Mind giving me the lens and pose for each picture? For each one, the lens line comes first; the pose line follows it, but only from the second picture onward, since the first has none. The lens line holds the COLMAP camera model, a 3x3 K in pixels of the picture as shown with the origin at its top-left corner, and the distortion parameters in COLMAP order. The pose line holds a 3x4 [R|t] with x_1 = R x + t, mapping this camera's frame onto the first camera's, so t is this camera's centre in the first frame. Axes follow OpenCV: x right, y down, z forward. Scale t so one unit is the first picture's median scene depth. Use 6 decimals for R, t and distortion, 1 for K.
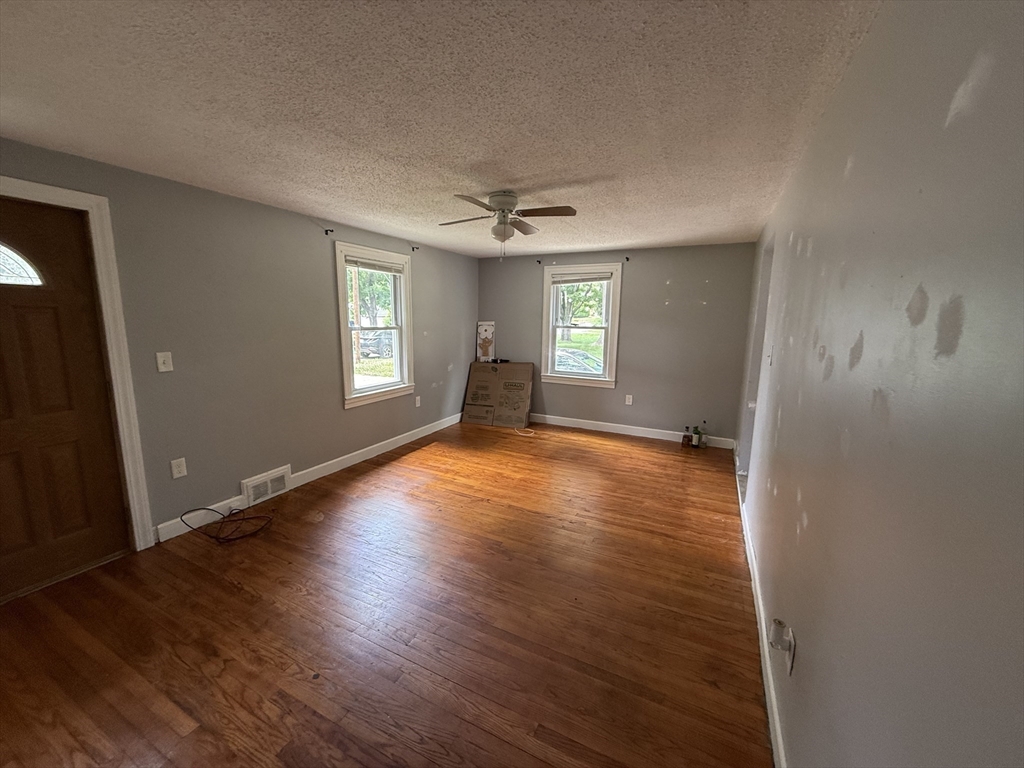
lens RADIAL K [[411.5, 0, 508.5], [0, 411.5, 385.7], [0, 0, 1]] dist [0.001765, 0.000200]
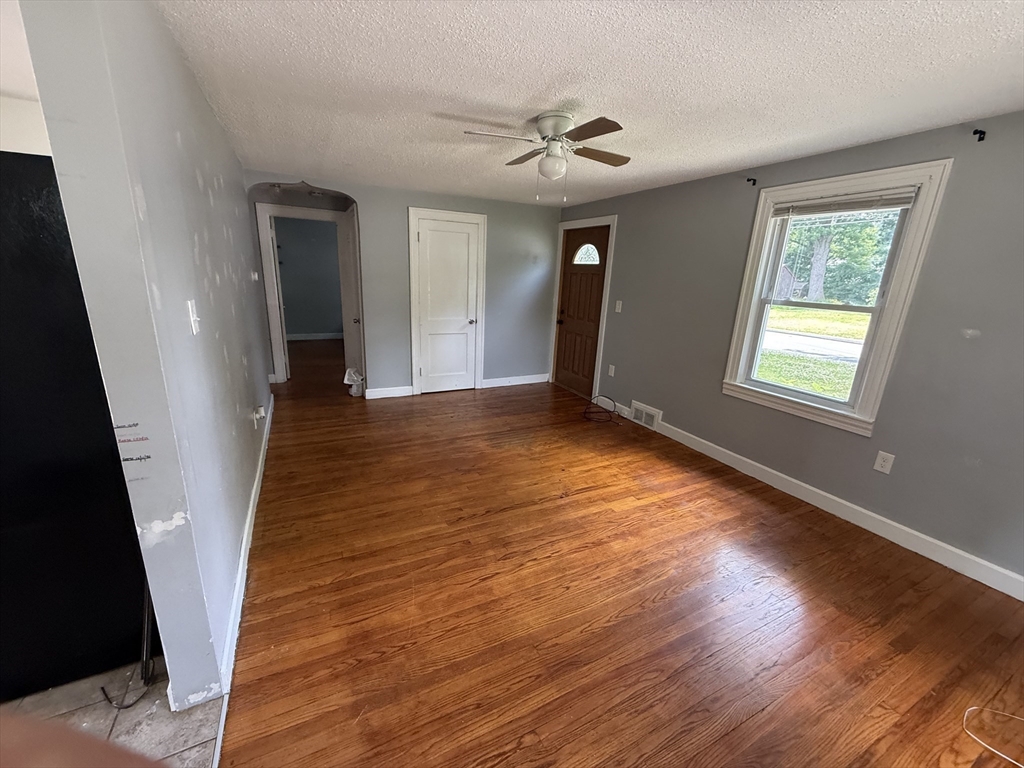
lens RADIAL K [[411.5, 0, 508.5], [0, 411.5, 385.7], [0, 0, 1]] dist [0.001765, 0.000200]
pose [[-0.602345, 0.175865, -0.778622, 0.621312], [-0.179052, 0.920805, 0.346495, -0.201325], [0.777895, 0.348124, -0.523154, 1.255281]]
